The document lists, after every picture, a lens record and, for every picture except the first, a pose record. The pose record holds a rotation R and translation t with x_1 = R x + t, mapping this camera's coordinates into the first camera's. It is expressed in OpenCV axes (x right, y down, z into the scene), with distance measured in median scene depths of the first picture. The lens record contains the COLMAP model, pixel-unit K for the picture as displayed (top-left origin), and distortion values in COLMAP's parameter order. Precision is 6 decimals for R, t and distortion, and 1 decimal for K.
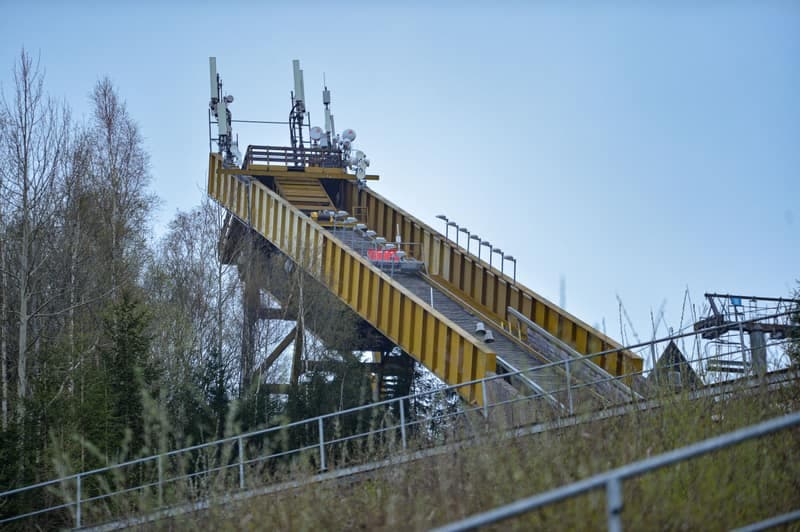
lens RADIAL K [[1466.9, 0, 400.0], [0, 1466.9, 266.0], [0, 0, 1]] dist [-0.198453, 0.165601]
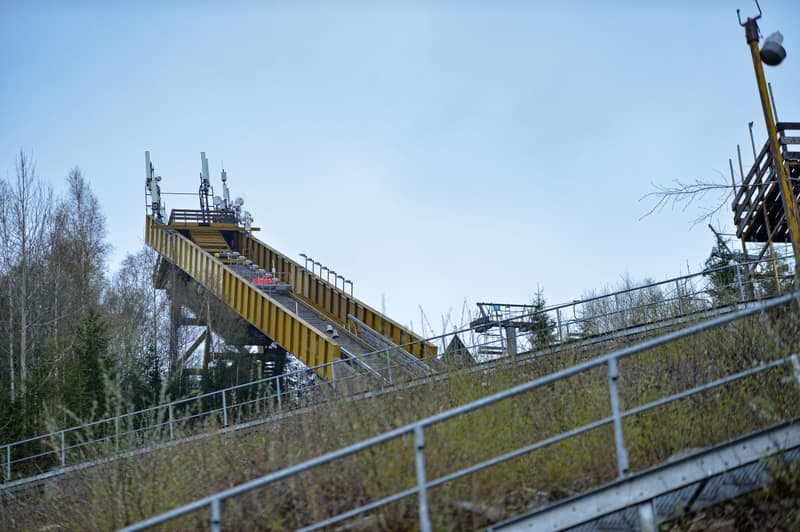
lens RADIAL K [[1466.9, 0, 400.0], [0, 1466.9, 266.0], [0, 0, 1]] dist [-0.198453, 0.165601]
pose [[0.998051, -0.017657, 0.059855, 0.038994], [0.018403, 0.999759, -0.011937, -0.002430], [-0.059629, 0.013015, 0.998136, -0.507706]]
